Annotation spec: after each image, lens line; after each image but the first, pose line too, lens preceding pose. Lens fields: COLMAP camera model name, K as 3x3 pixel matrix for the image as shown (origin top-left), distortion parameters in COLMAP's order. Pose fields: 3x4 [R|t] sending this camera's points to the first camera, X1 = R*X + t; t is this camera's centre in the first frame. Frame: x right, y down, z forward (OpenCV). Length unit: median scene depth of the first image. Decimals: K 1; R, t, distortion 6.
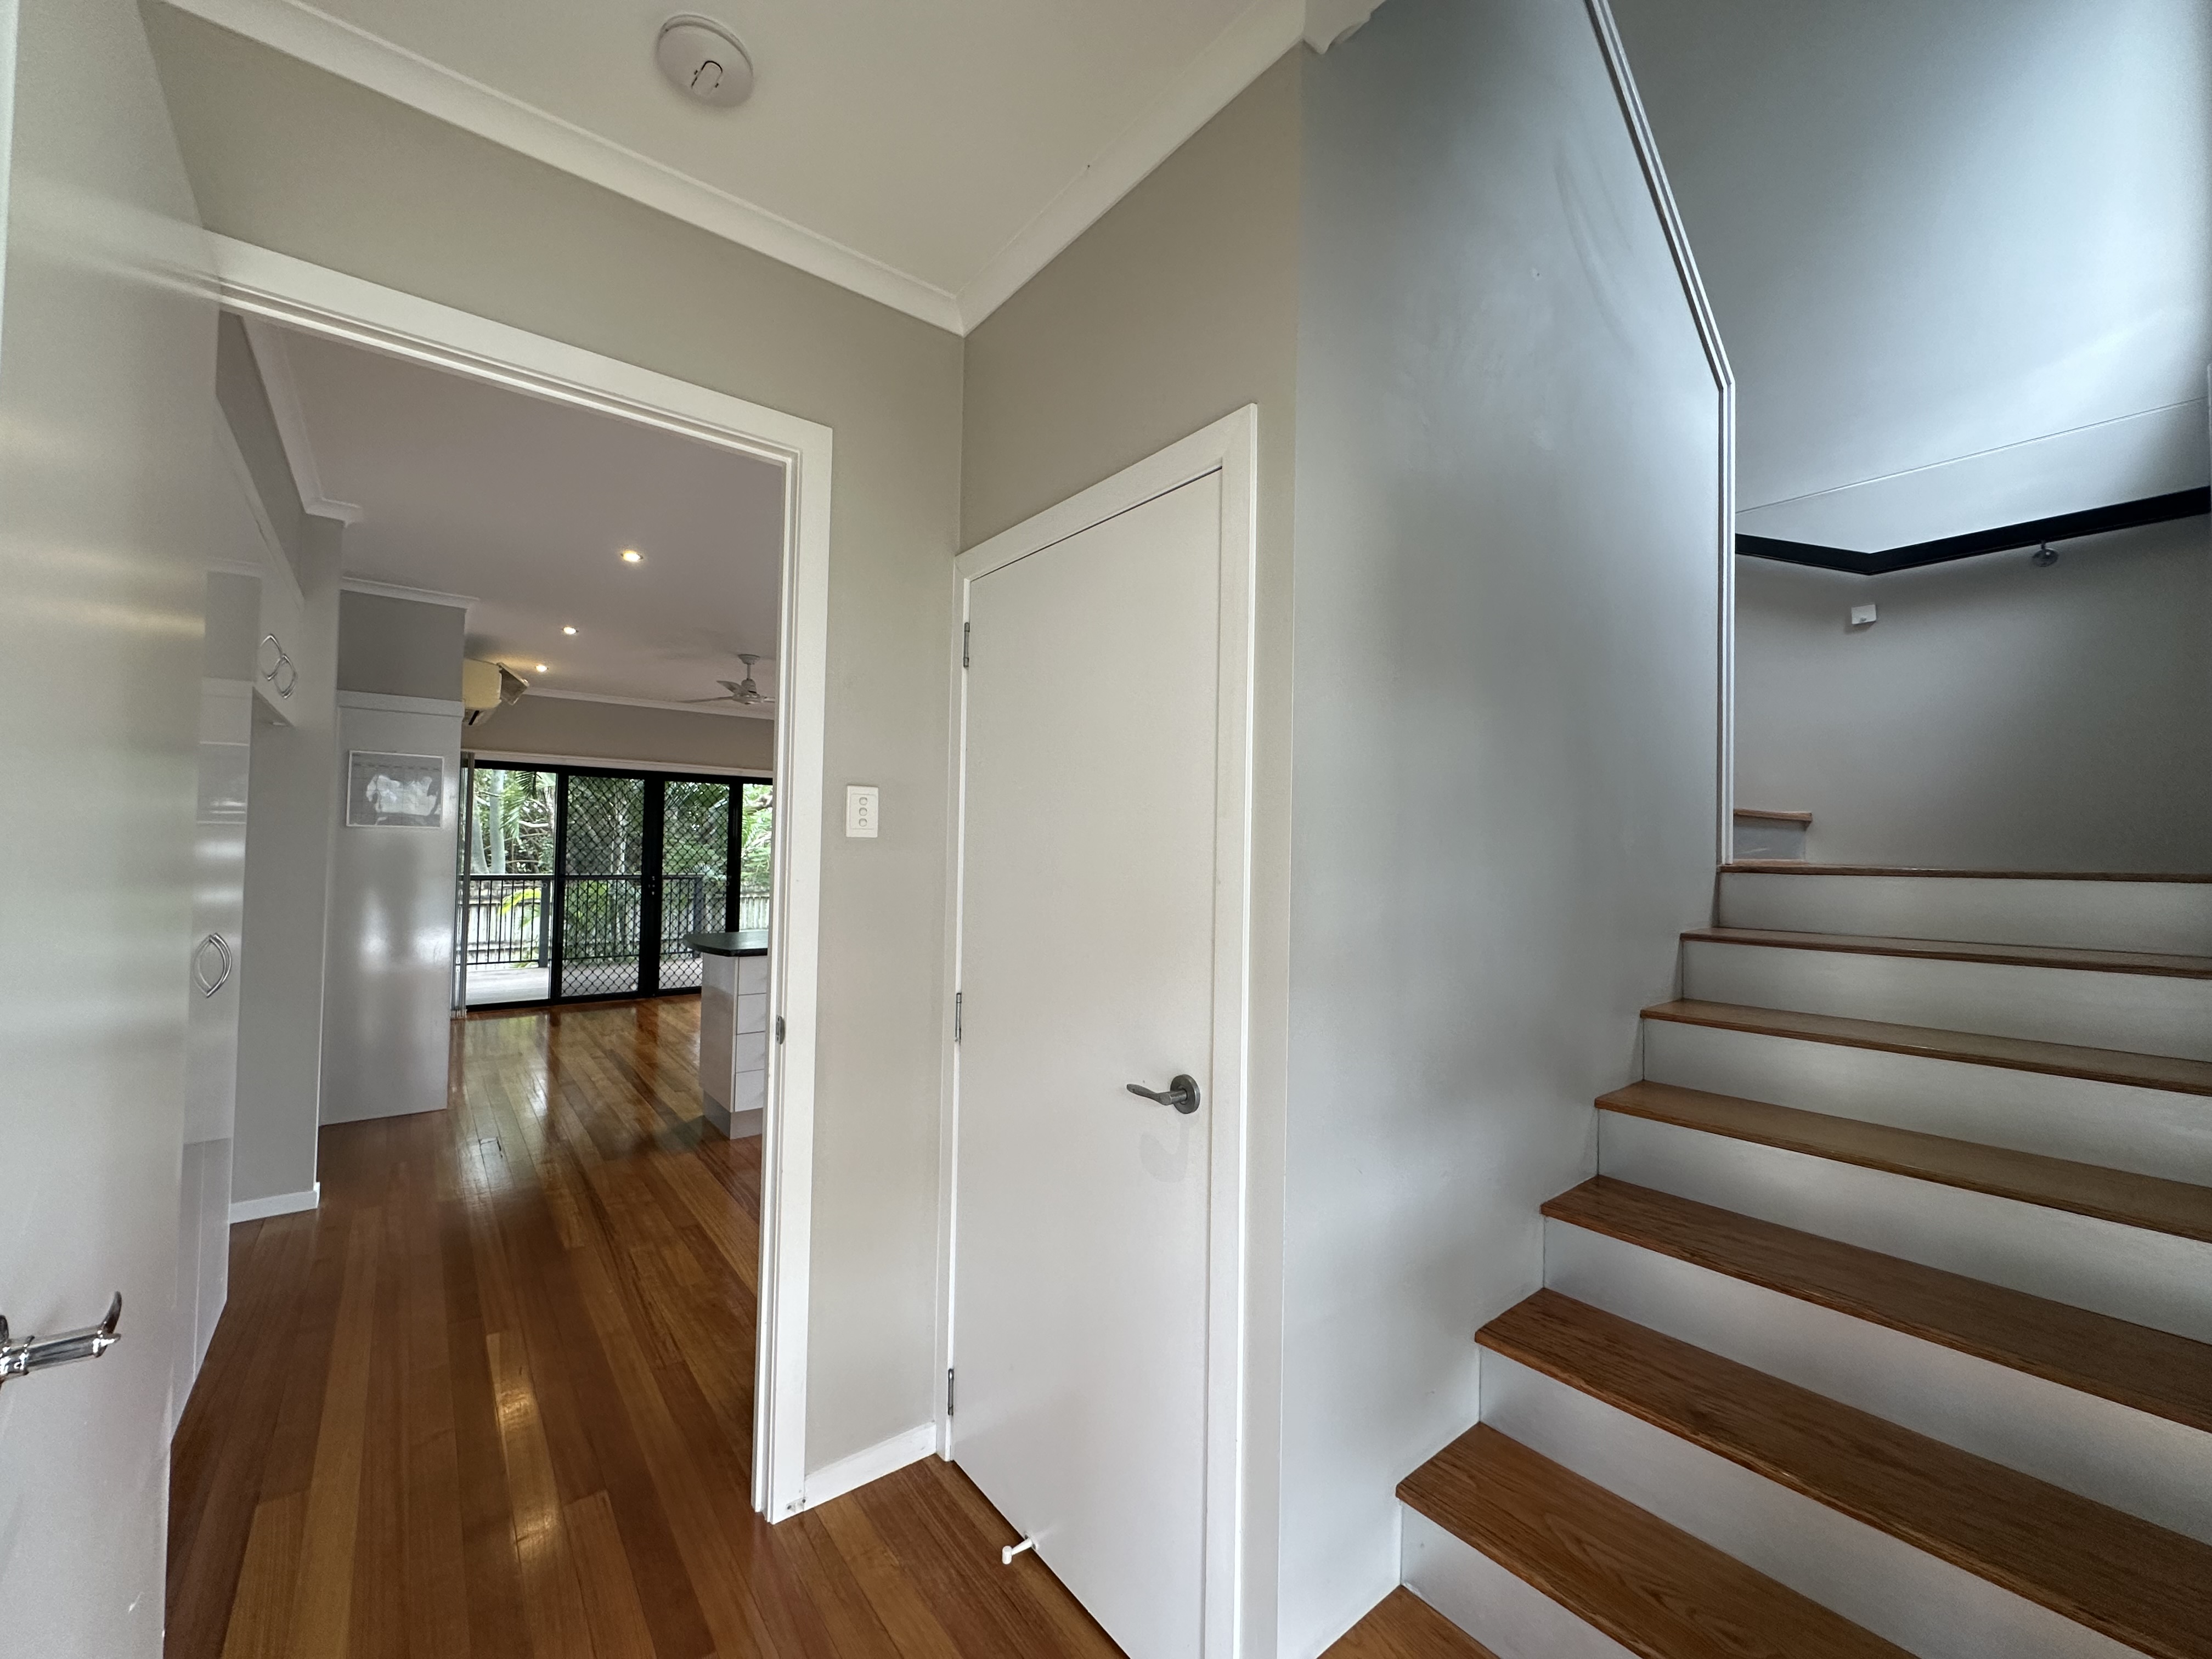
lens RADIAL K [[886.3, 0, 1106.0], [0, 886.3, 829.5], [0, 0, 1]] dist [-0.001067, -0.000189]
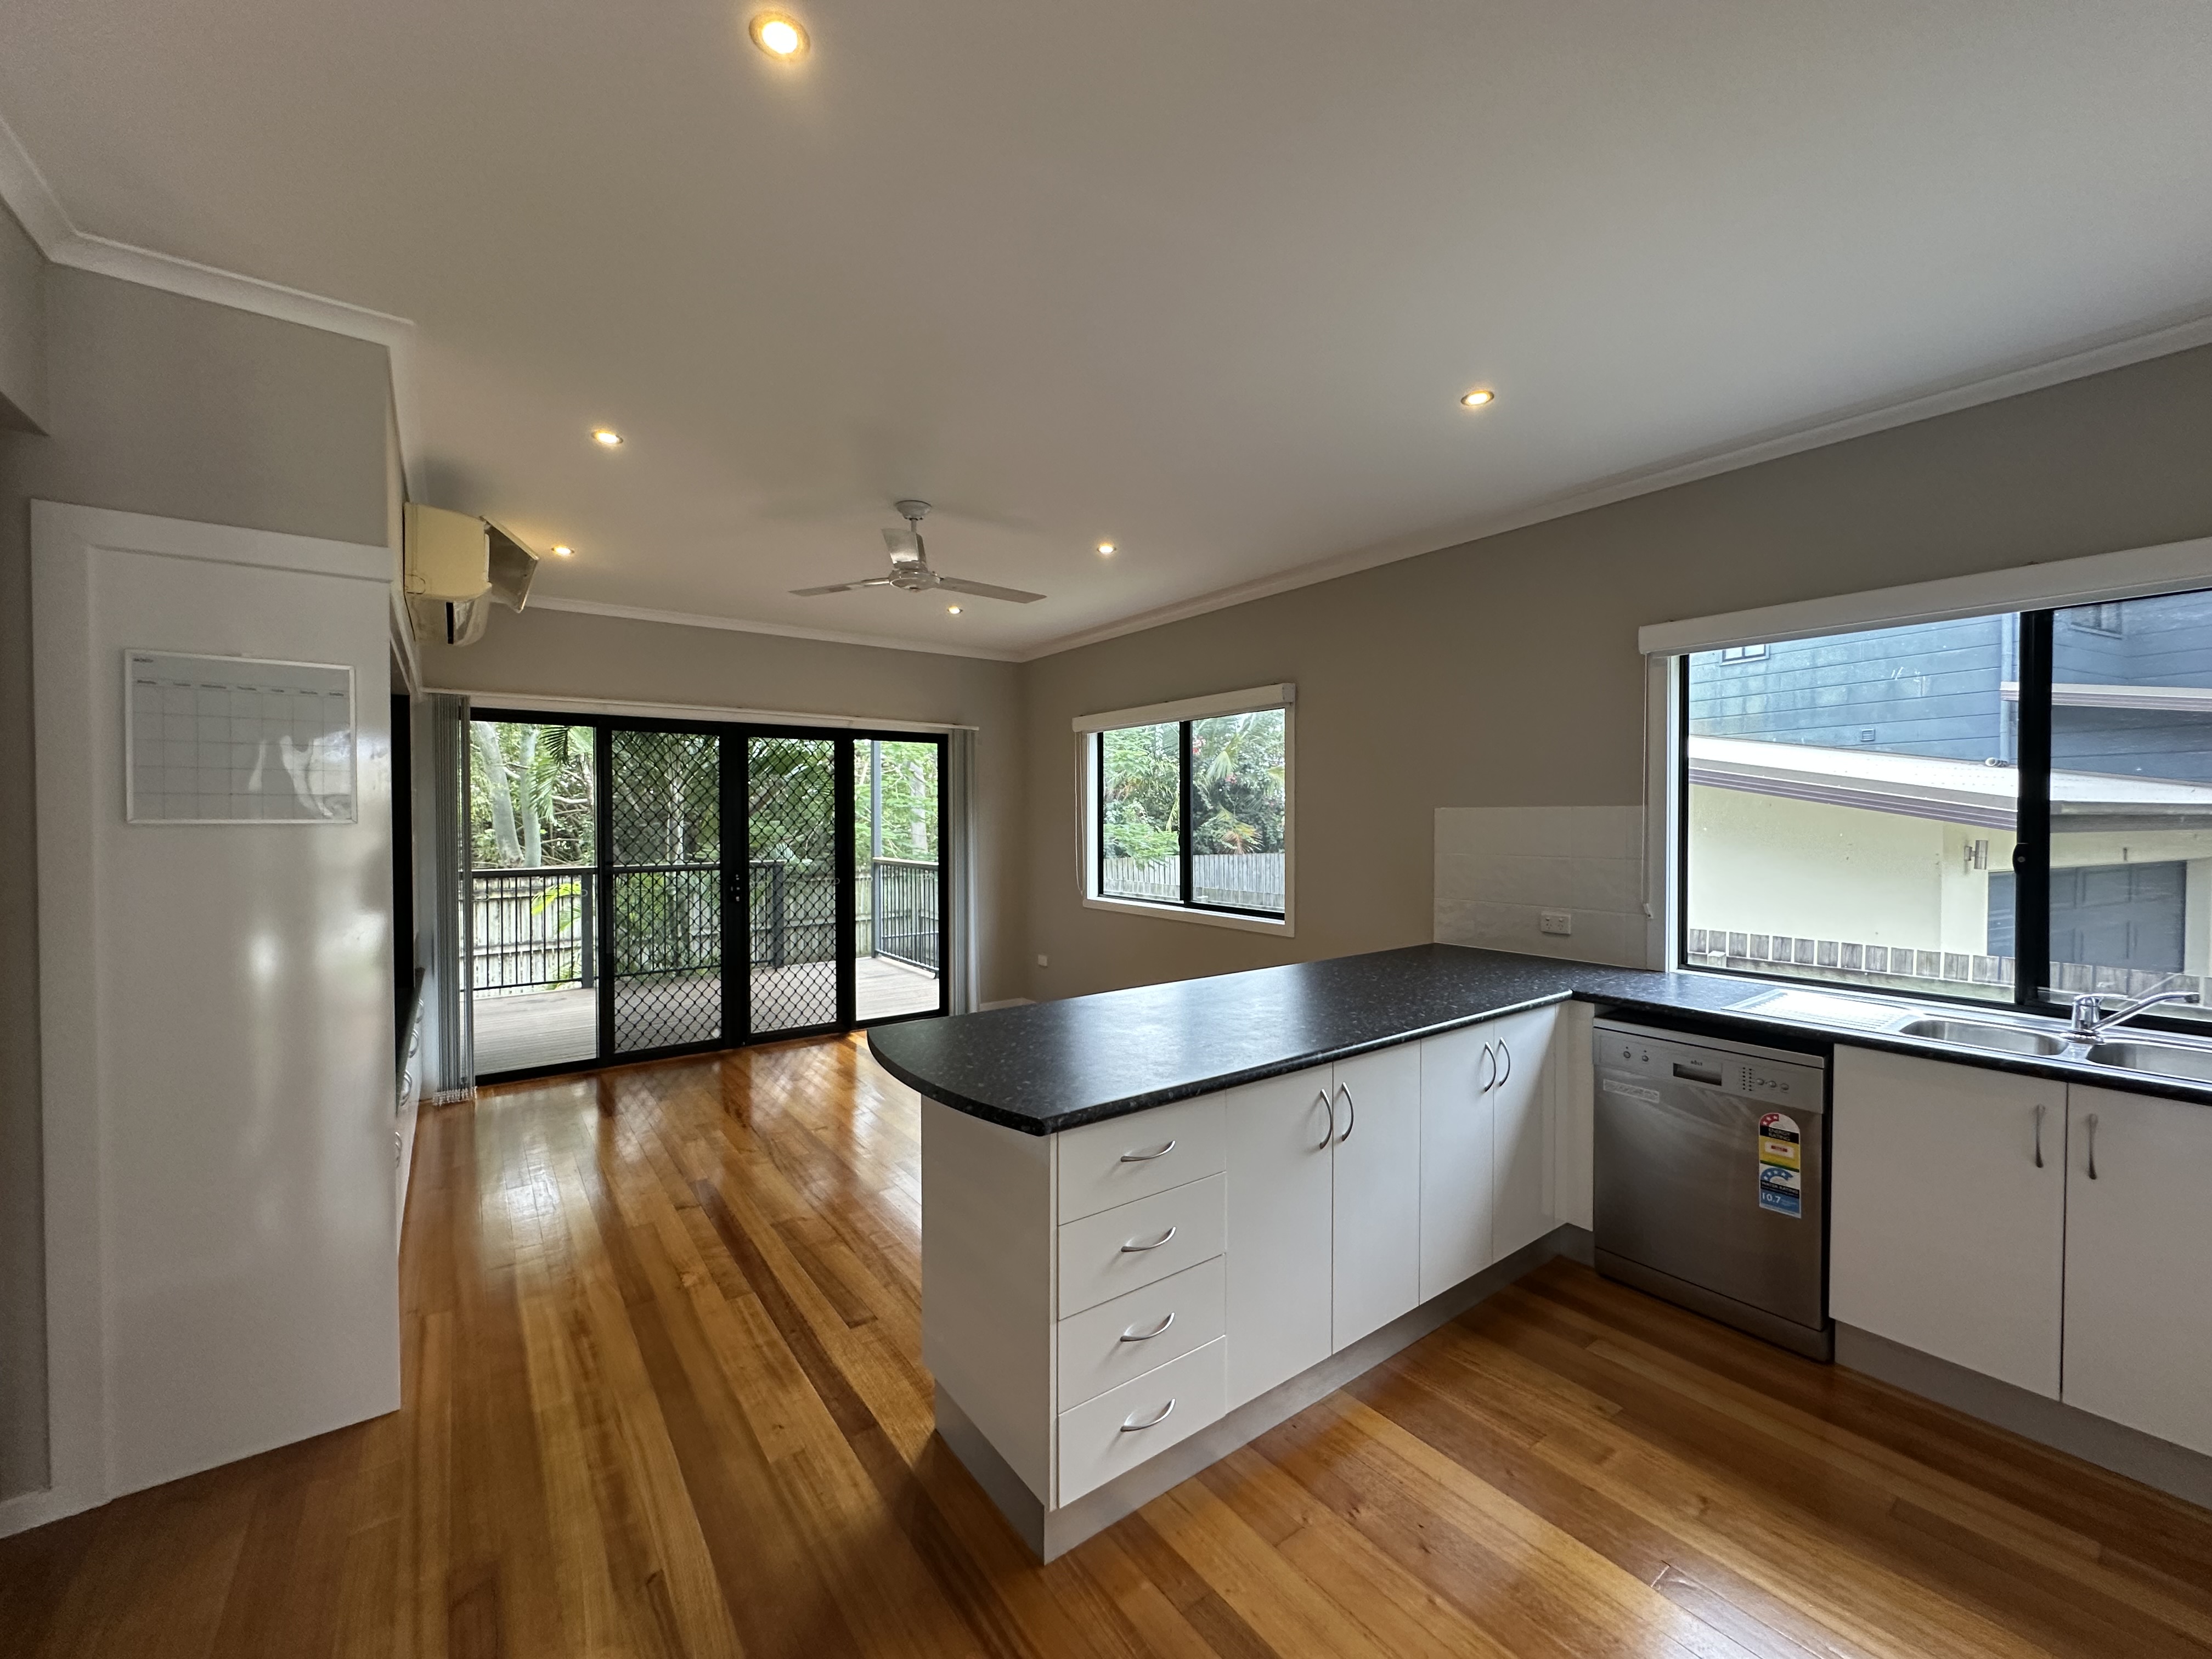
lens RADIAL K [[886.3, 0, 1106.0], [0, 886.3, 829.5], [0, 0, 1]] dist [-0.001067, -0.000189]
pose [[0.999254, -0.018288, -0.034017, -0.190969], [0.019669, 0.998976, 0.040736, -0.004982], [0.033237, -0.041375, 0.998591, 0.306629]]
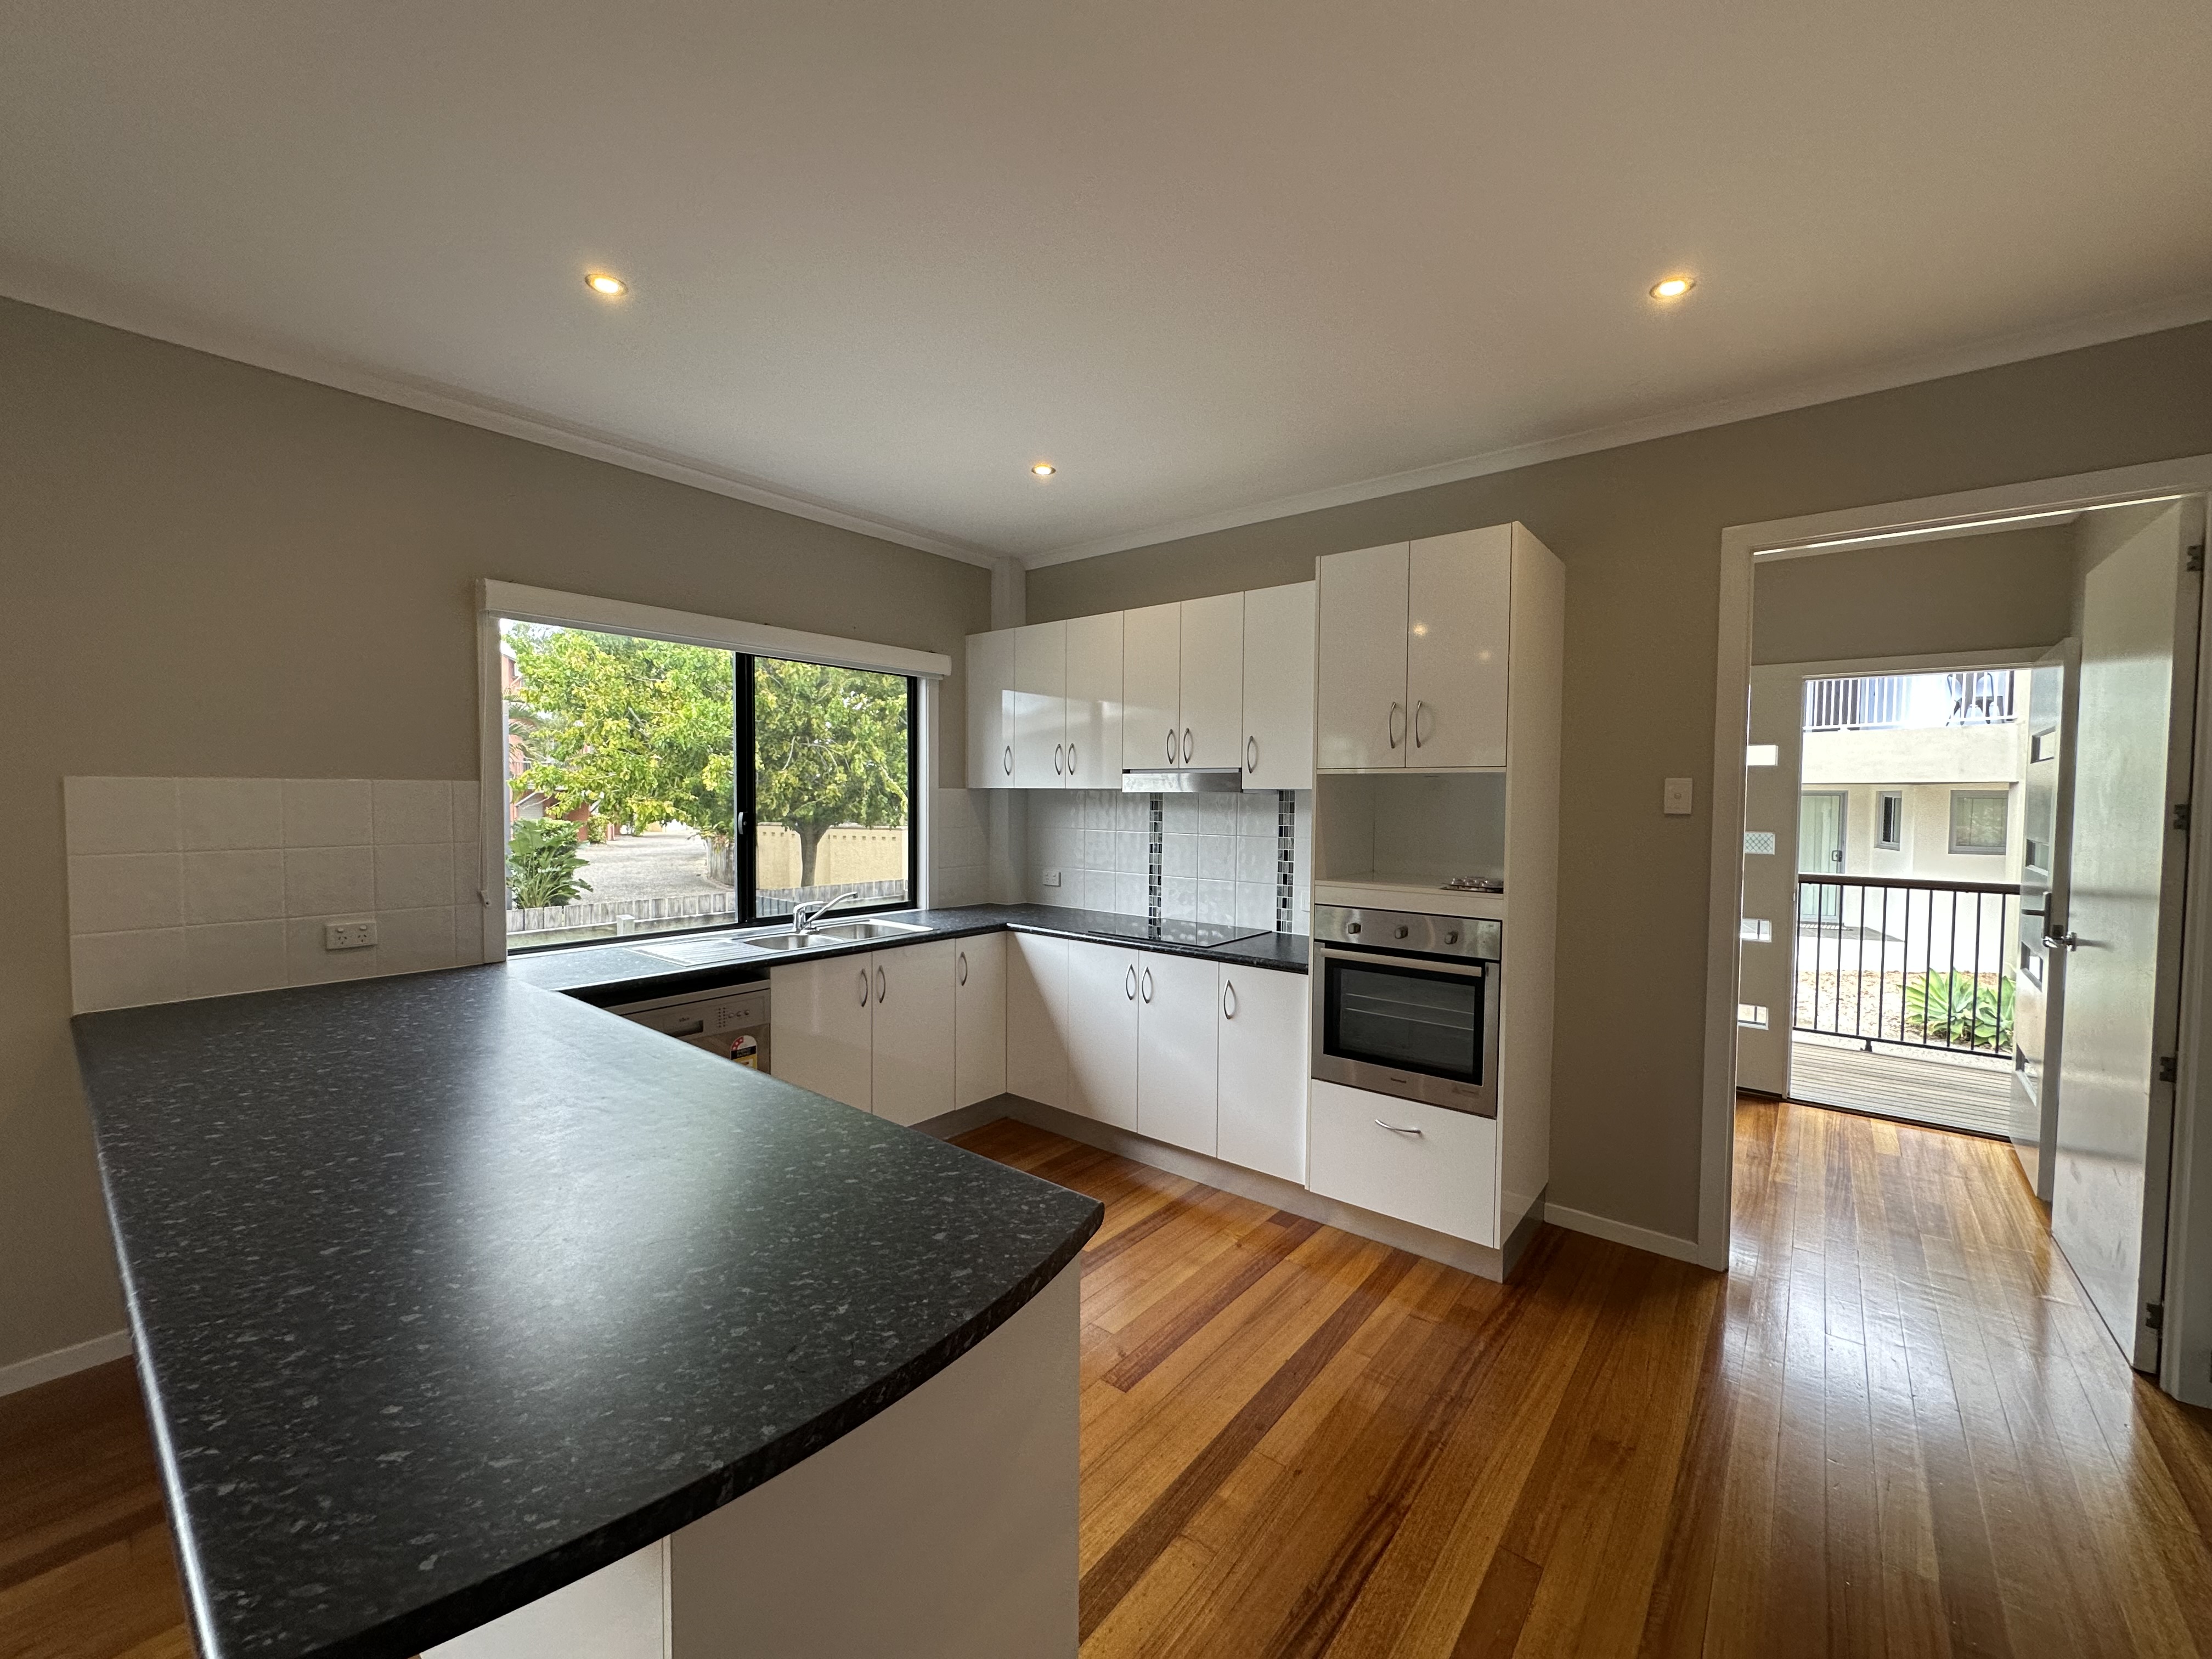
lens RADIAL K [[884.6, 0, 1106.0], [0, 884.6, 829.5], [0, 0, 1]] dist [-0.000436, 0.000186]
pose [[-0.215210, -0.060789, 0.974674, -0.671292], [-0.036779, 0.997857, 0.054115, -0.001997], [-0.975875, -0.024201, -0.216985, 0.968233]]
